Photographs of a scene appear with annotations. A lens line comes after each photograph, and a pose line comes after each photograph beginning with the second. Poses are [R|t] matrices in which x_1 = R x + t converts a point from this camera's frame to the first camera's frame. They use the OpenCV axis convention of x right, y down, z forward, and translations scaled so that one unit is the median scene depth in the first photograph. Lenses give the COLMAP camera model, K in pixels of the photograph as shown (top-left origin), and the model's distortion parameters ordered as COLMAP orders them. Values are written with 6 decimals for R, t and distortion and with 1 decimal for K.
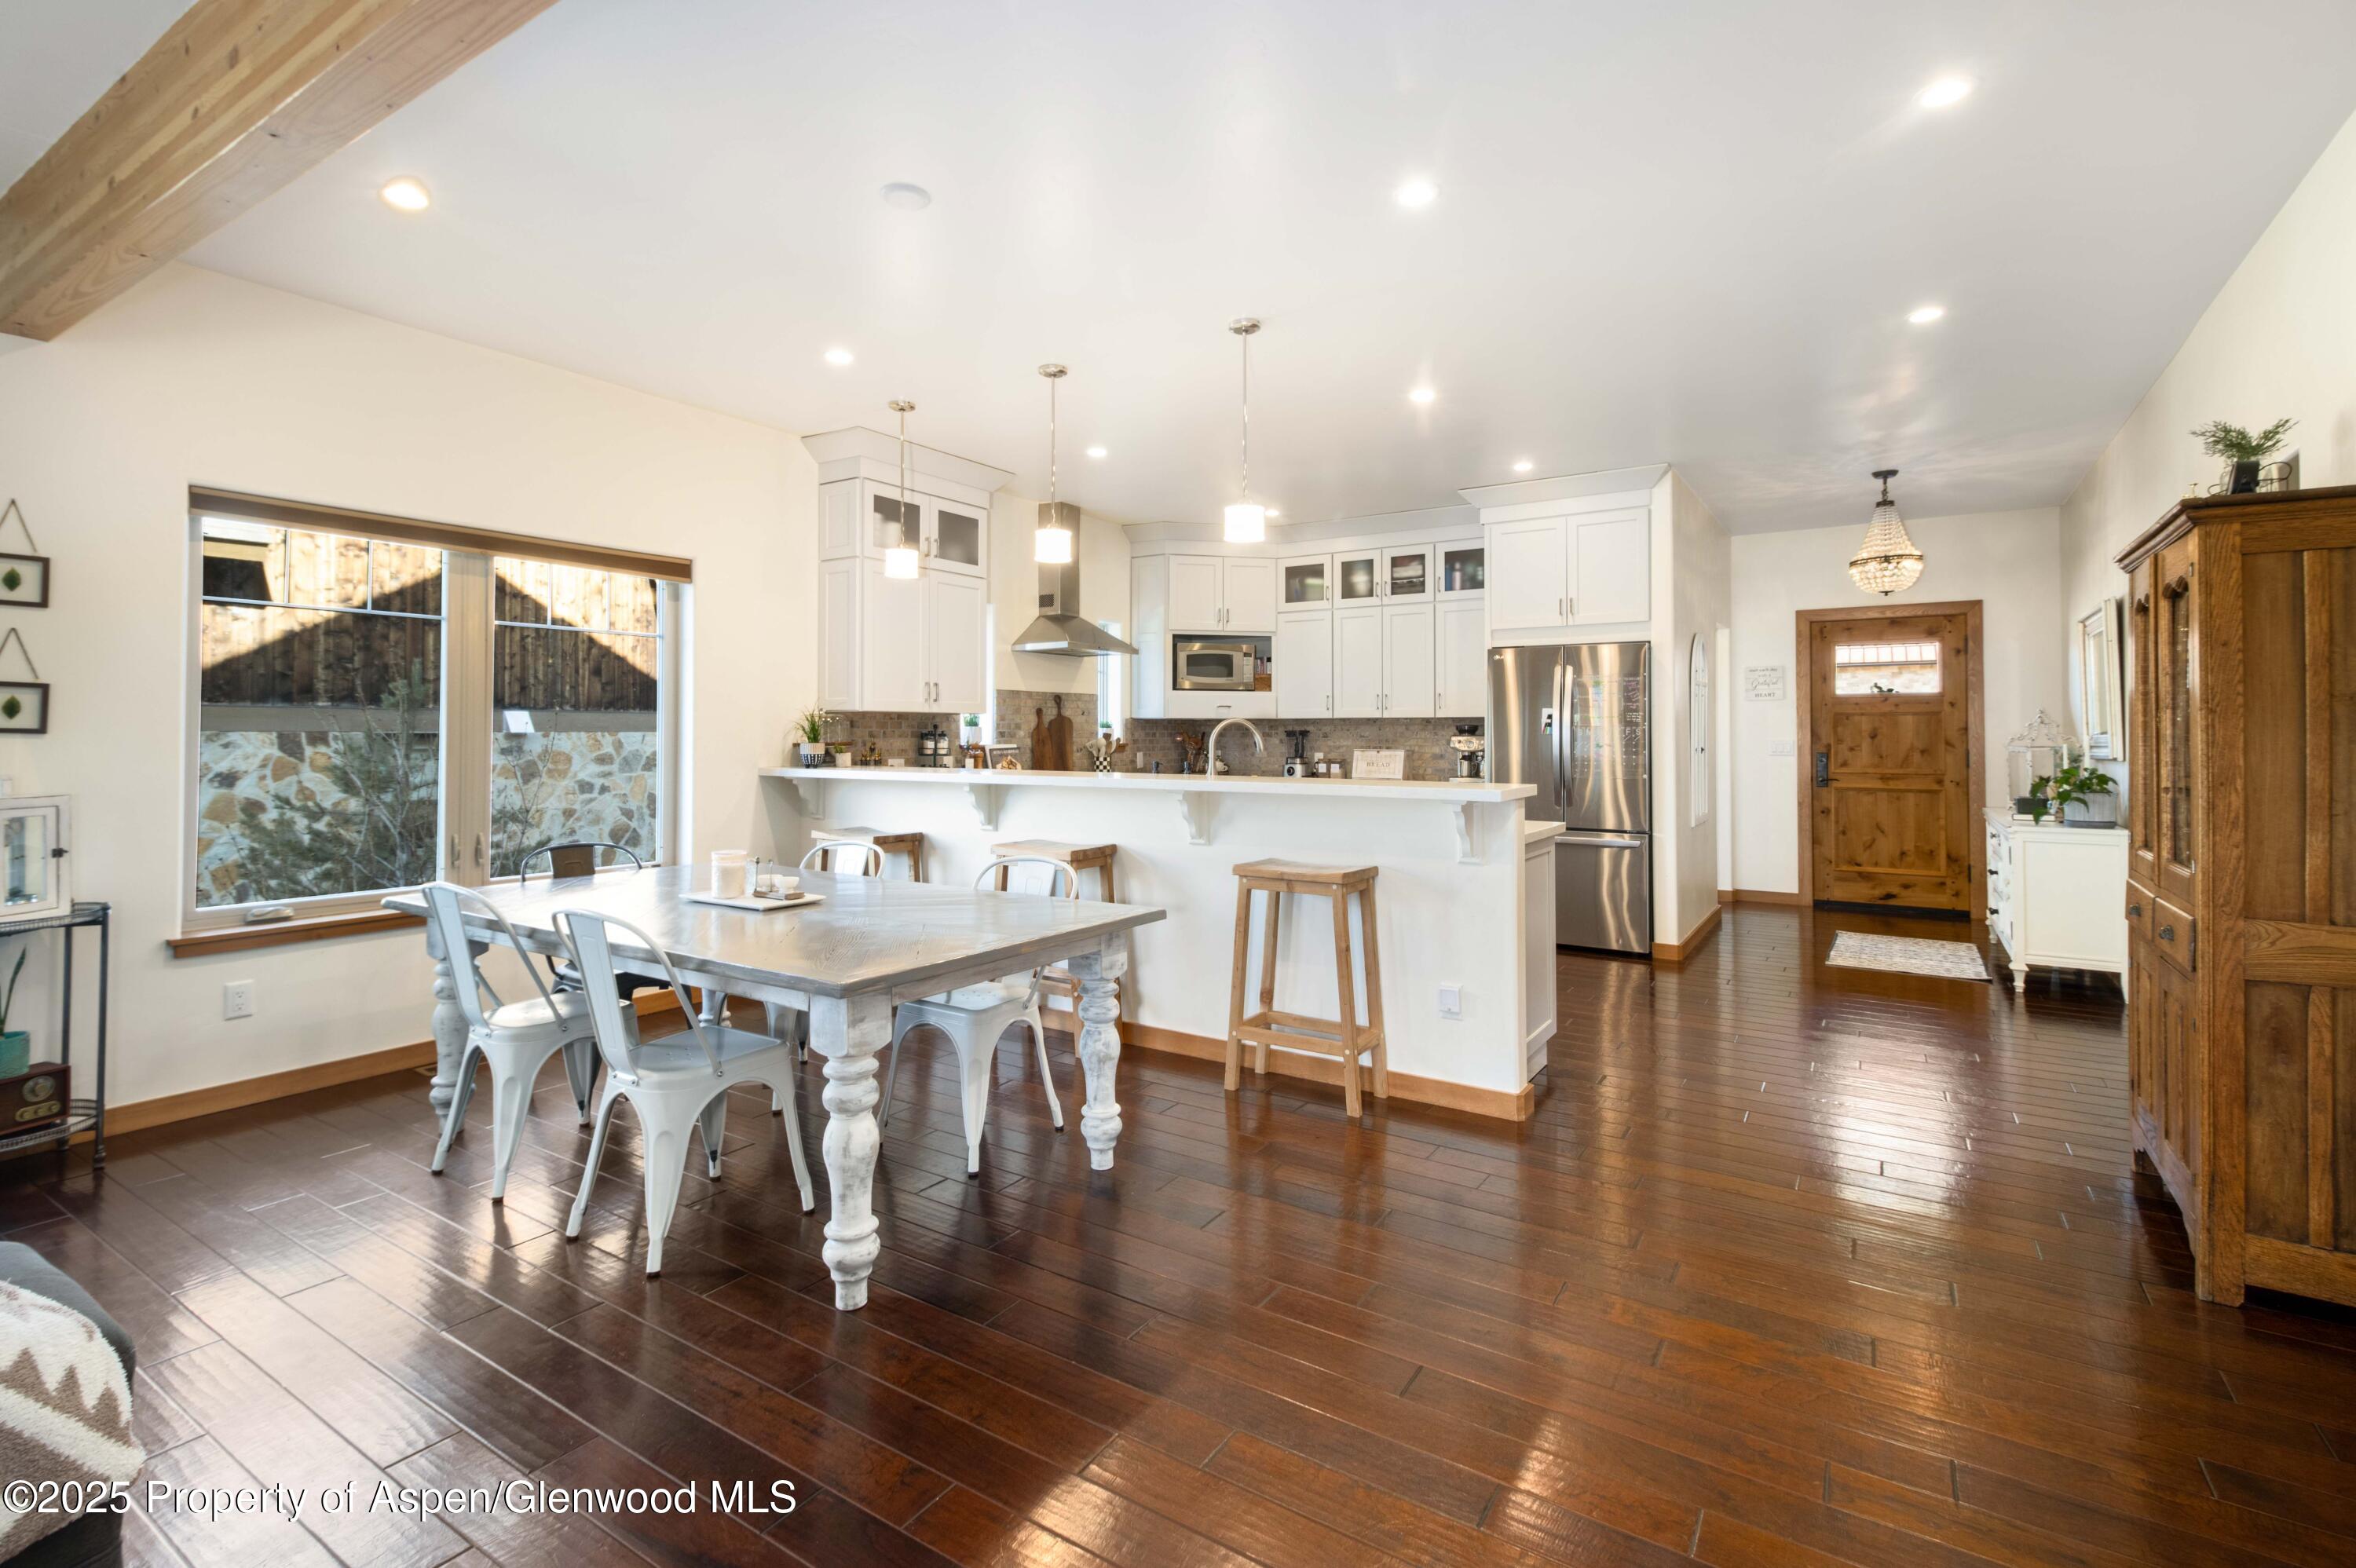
lens RADIAL K [[1168.2, 0, 1181.3], [0, 1168.2, 714.0], [0, 0, 1]] dist [-0.000922, -0.000293]
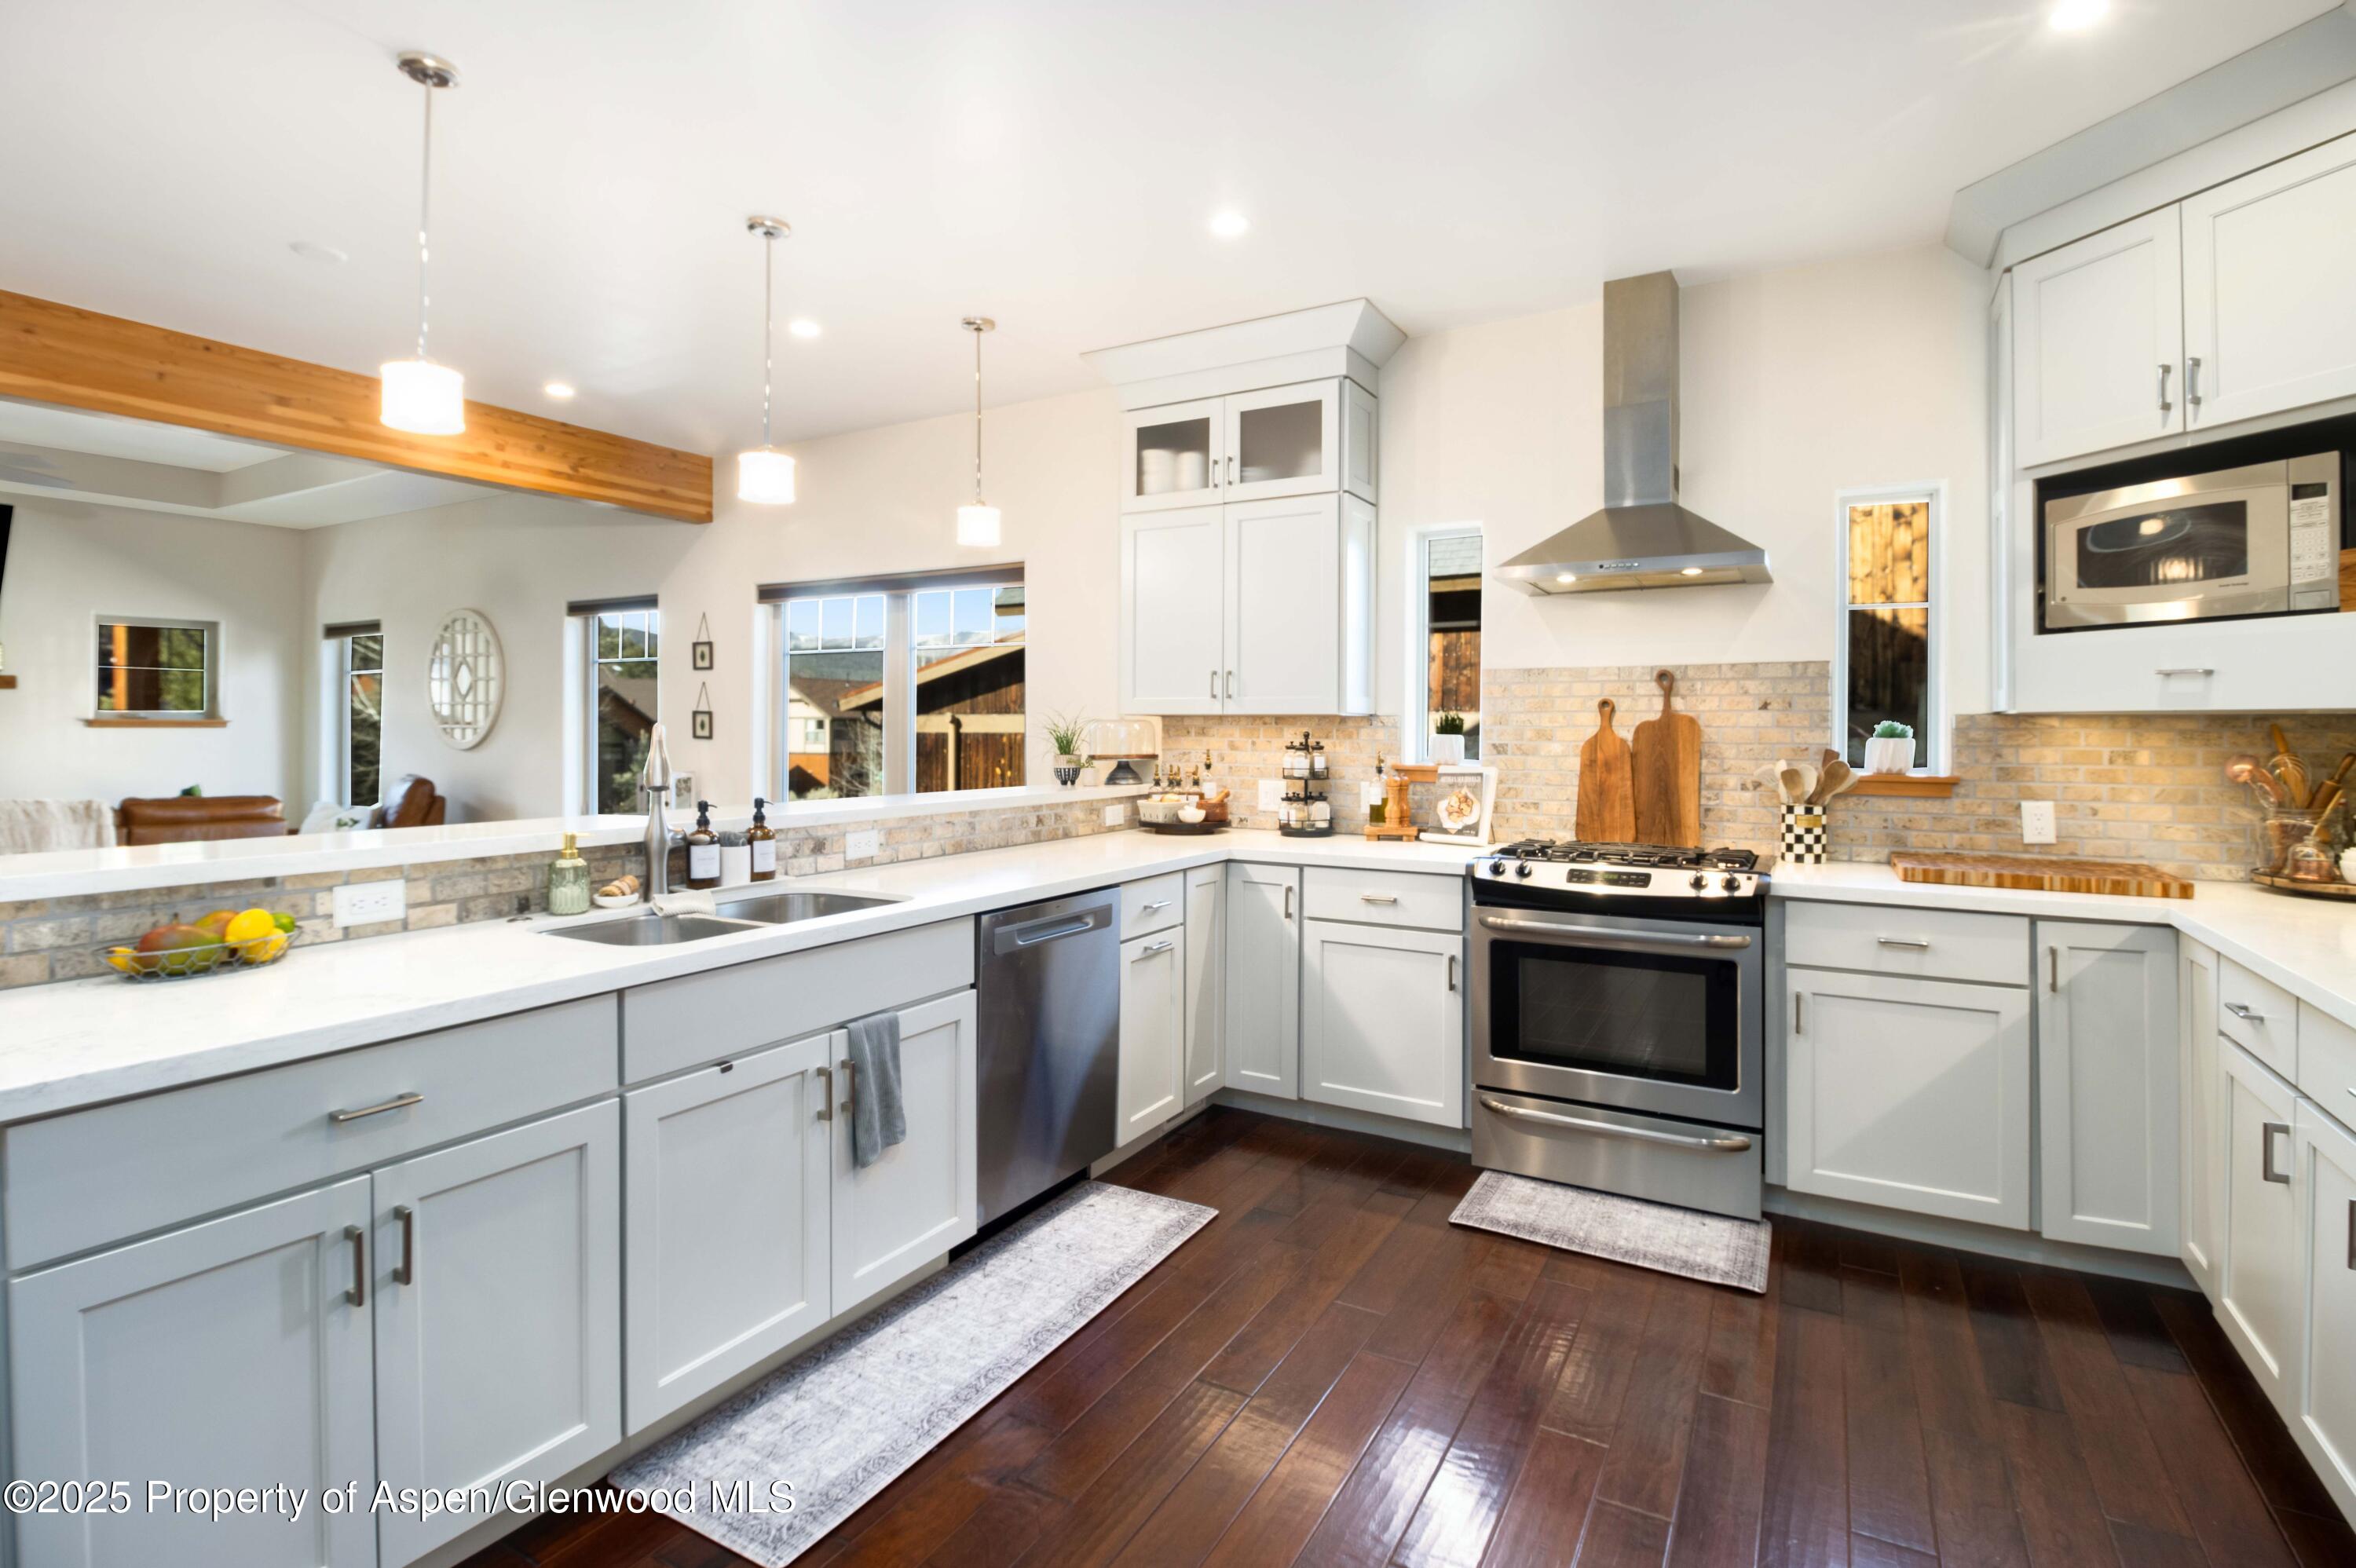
lens RADIAL K [[1143.6, 0, 1181.1], [0, 1143.6, 734.2], [0, 0, 1]] dist [-0.012105, -0.001103]
pose [[0.013063, 0.003961, -0.999907, 0.332047], [0.013143, 0.999905, 0.004133, 0.005073], [0.999828, -0.013196, 0.013010, 0.714757]]
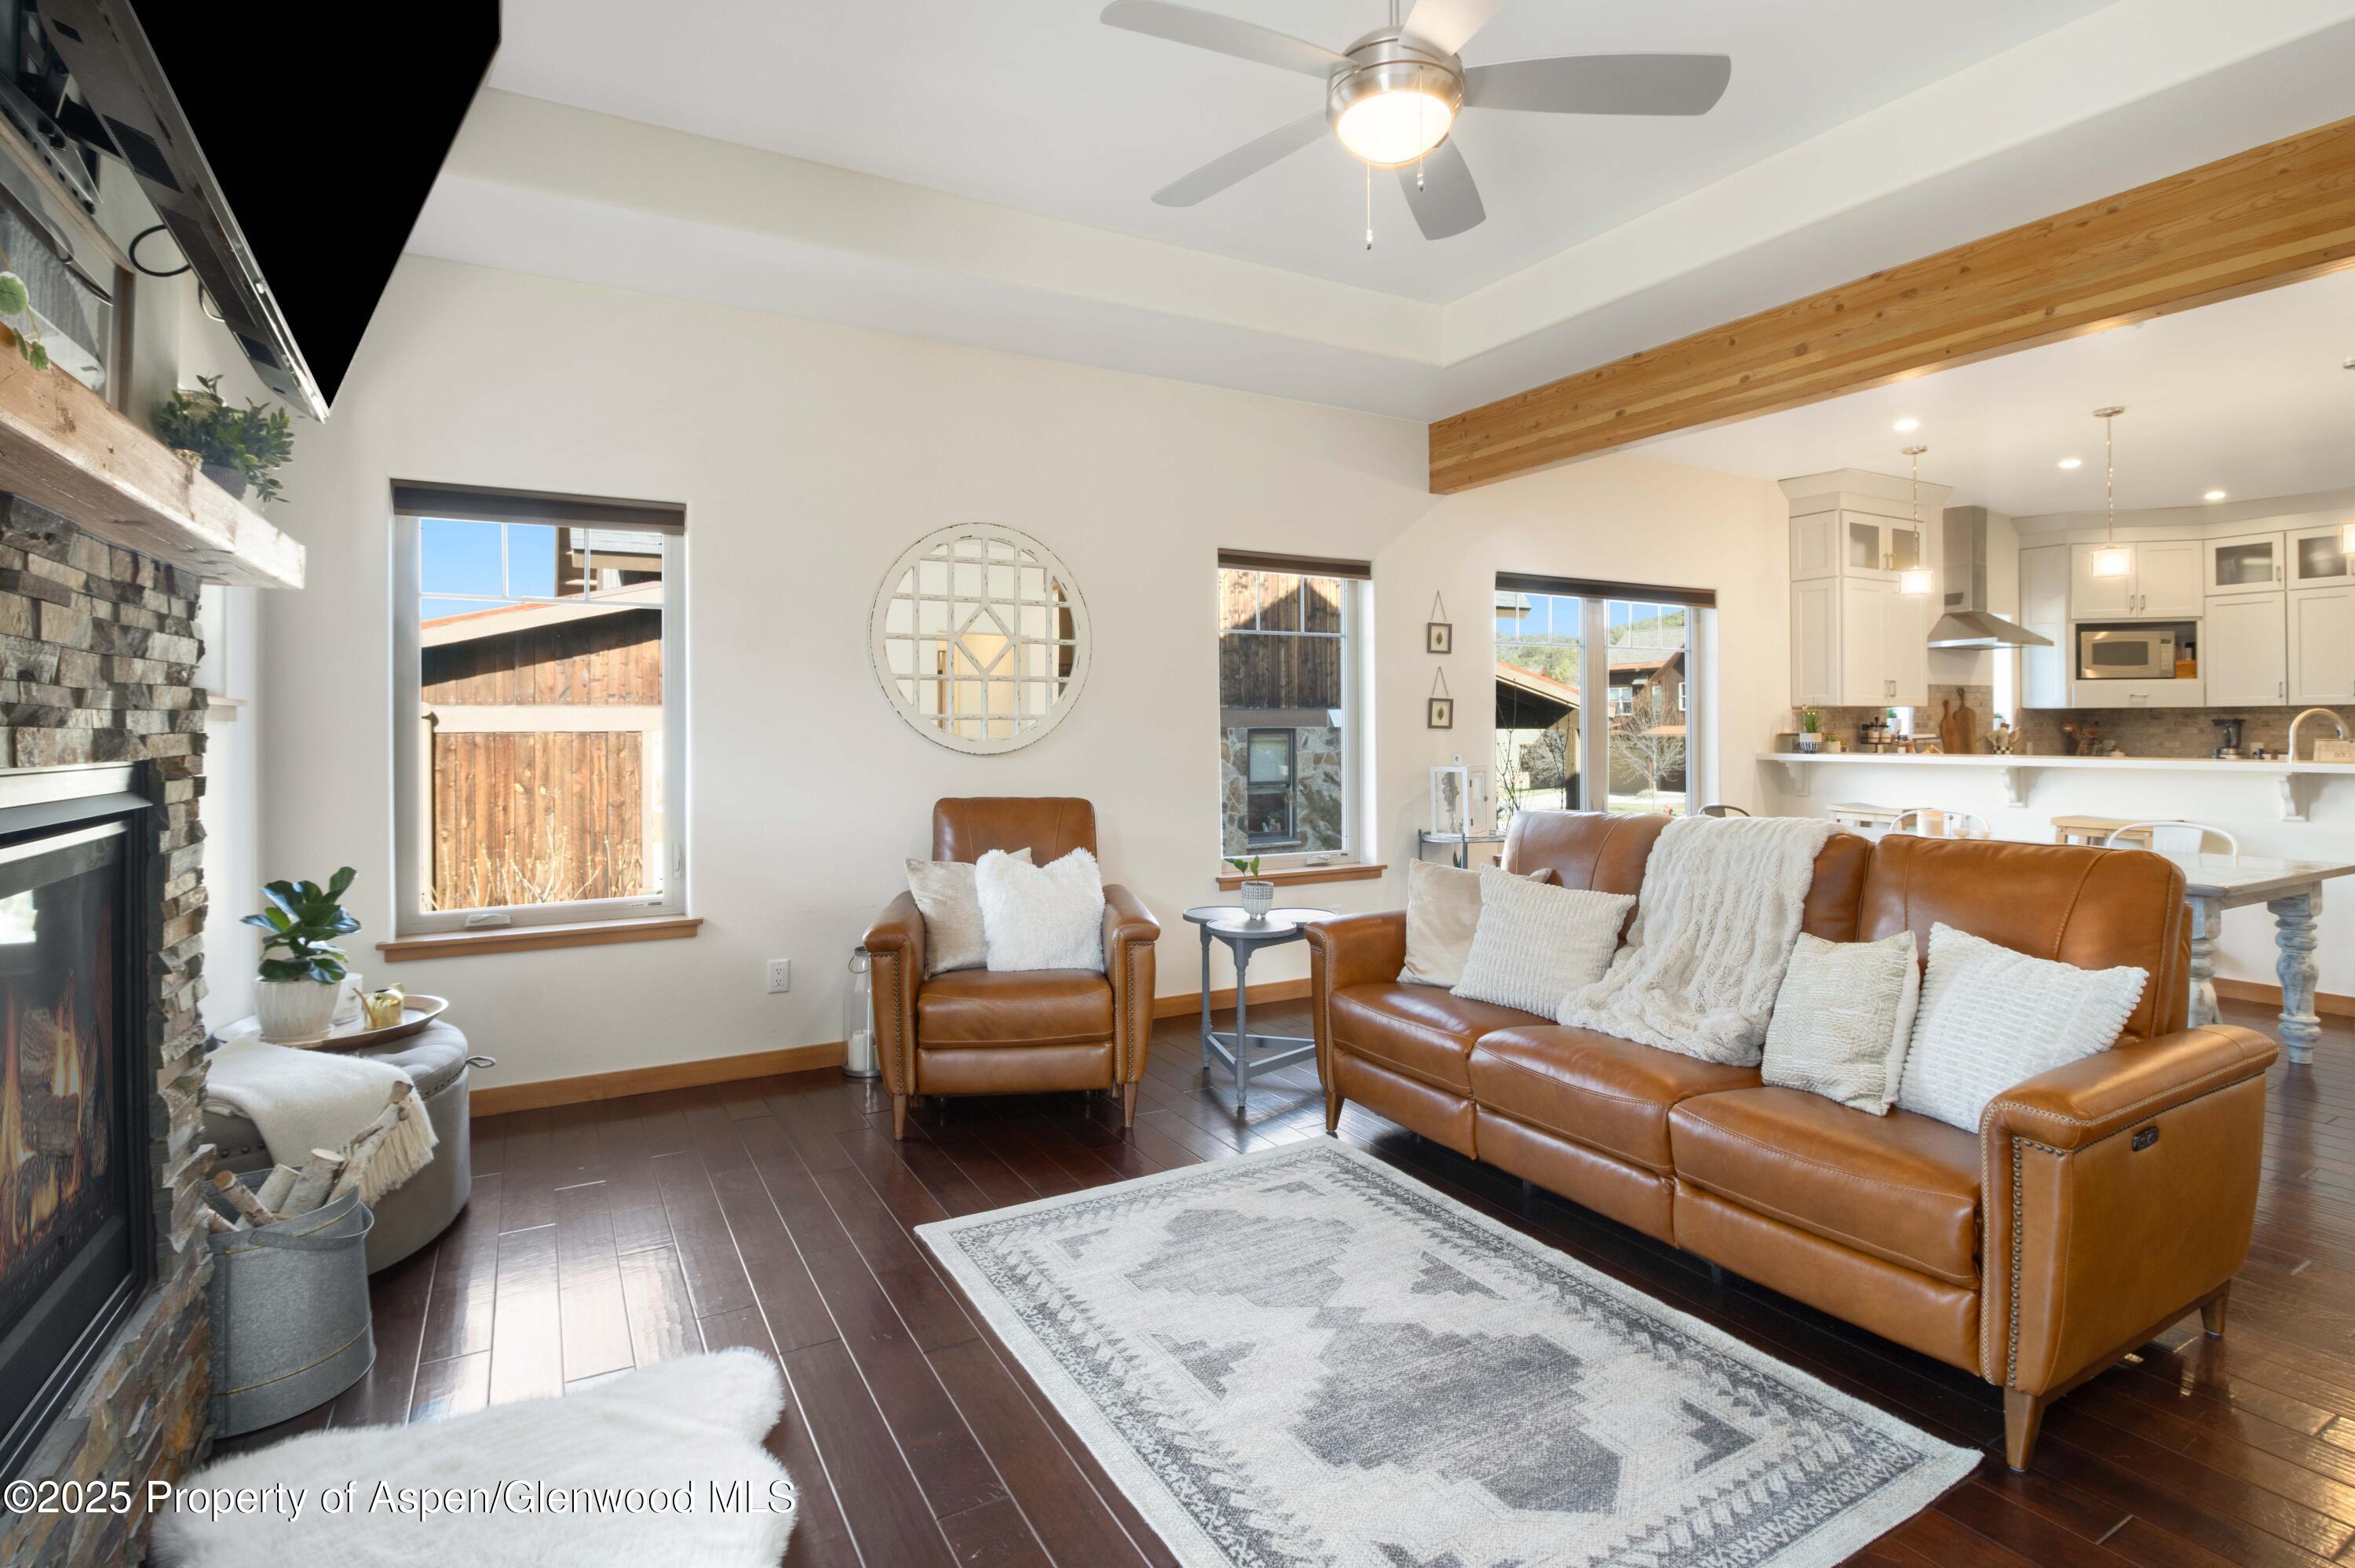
lens RADIAL K [[1223.8, 0, 1096.2], [0, 1223.8, 739.6], [0, 0, 1]] dist [-0.003510, -0.001528]
pose [[0.878674, -0.002164, -0.477418, -0.241108], [0.015263, 0.999606, 0.023560, -0.006599], [0.477178, -0.027989, 0.878361, -0.321154]]
